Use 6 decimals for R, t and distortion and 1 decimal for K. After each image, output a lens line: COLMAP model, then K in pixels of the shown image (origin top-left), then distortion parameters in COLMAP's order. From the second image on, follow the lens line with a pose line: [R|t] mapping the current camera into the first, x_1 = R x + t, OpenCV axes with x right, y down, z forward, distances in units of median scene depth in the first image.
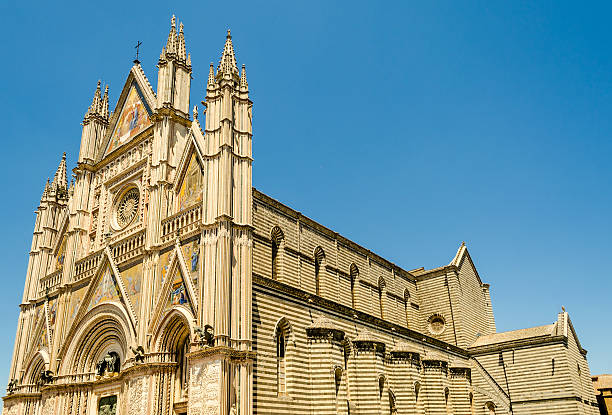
lens RADIAL K [[486.8, 0, 320.2], [0, 486.8, 265.2], [0, 0, 1]] dist [0.115751, -0.113026]
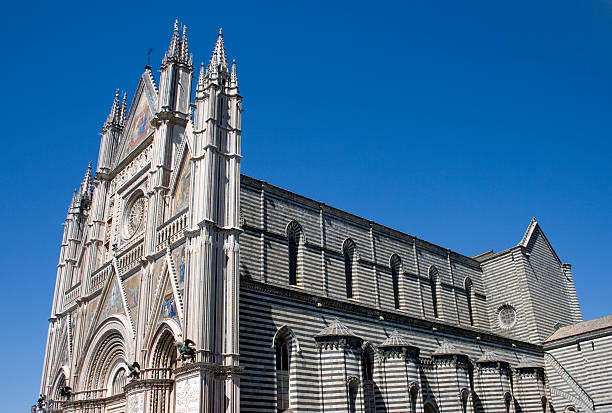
lens RADIAL K [[561.8, 0, 332.1], [0, 561.8, 208.0], [0, 0, 1]] dist [-0.112812, 0.138522]
pose [[0.985923, -0.076624, -0.148606, 0.163031], [0.065615, 0.994821, -0.077630, -0.021358], [0.153784, 0.066787, 0.985845, -0.017525]]
